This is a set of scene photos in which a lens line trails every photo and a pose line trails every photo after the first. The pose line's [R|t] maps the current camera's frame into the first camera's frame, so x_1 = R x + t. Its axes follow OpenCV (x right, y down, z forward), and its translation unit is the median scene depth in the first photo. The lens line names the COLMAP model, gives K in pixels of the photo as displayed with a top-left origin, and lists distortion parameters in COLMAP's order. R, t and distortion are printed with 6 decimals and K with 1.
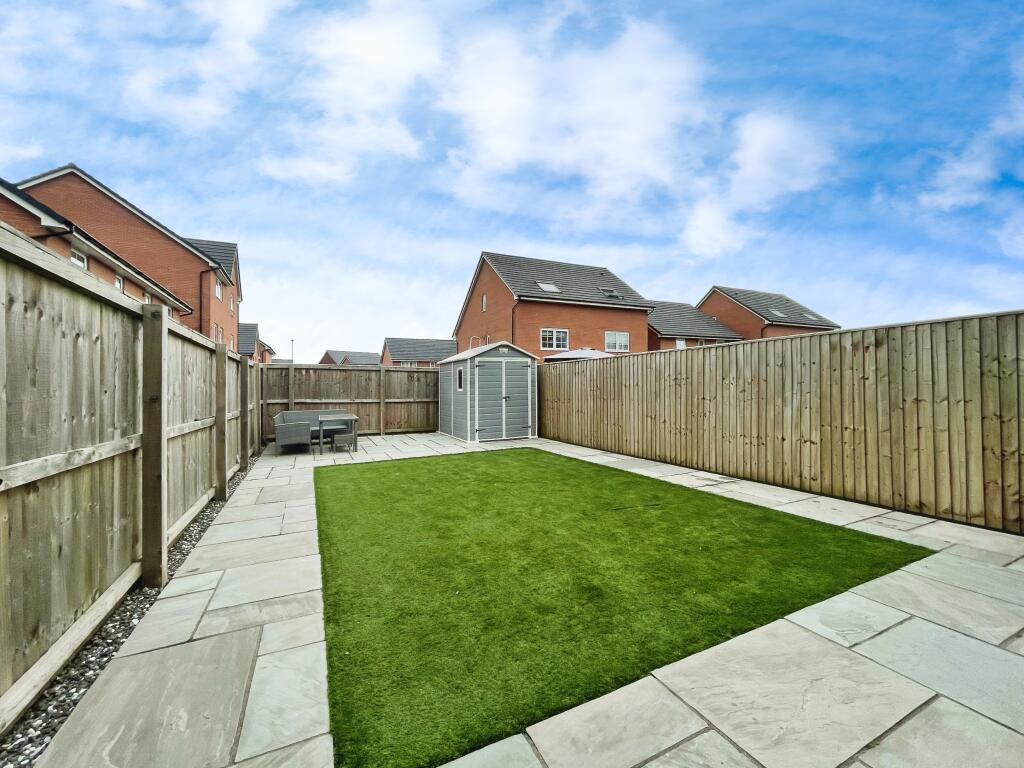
lens RADIAL K [[417.1, 0, 515.1], [0, 417.1, 388.8], [0, 0, 1]] dist [-0.001954, -0.000231]
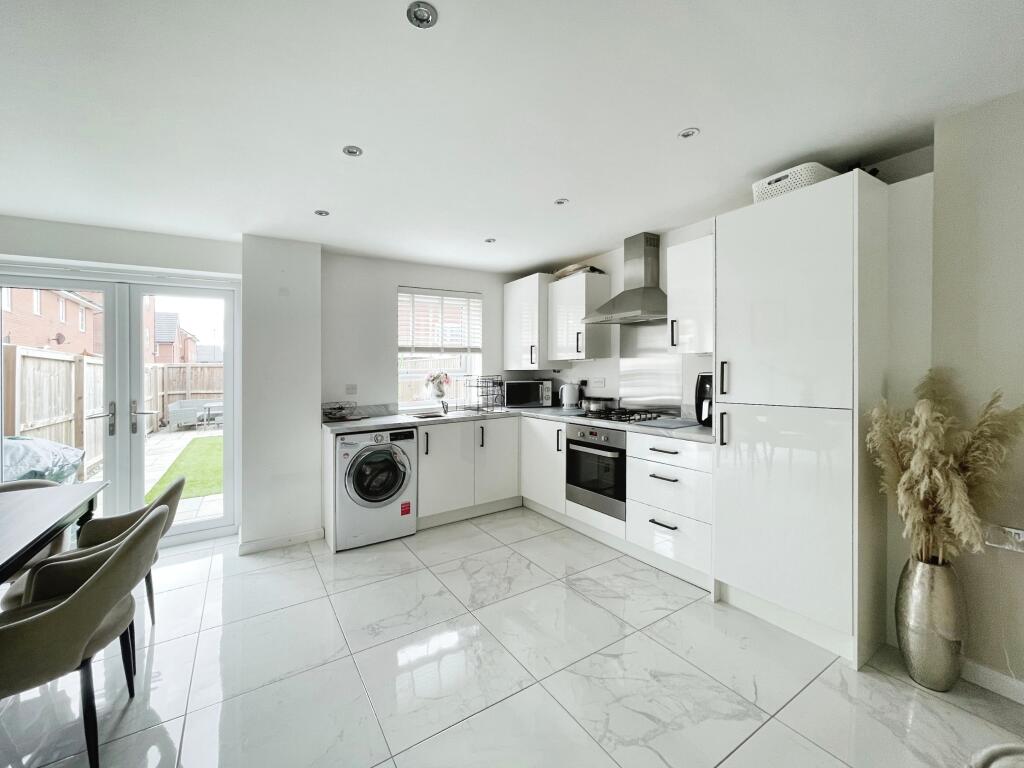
lens RADIAL K [[417.1, 0, 507.7], [0, 417.1, 379.1], [0, 0, 1]] dist [-0.001954, -0.000231]
pose [[0.994471, 0.004448, 0.104914, 0.384569], [-0.005326, 0.999953, 0.008097, -0.034221], [-0.104874, -0.008611, 0.994448, -0.475434]]
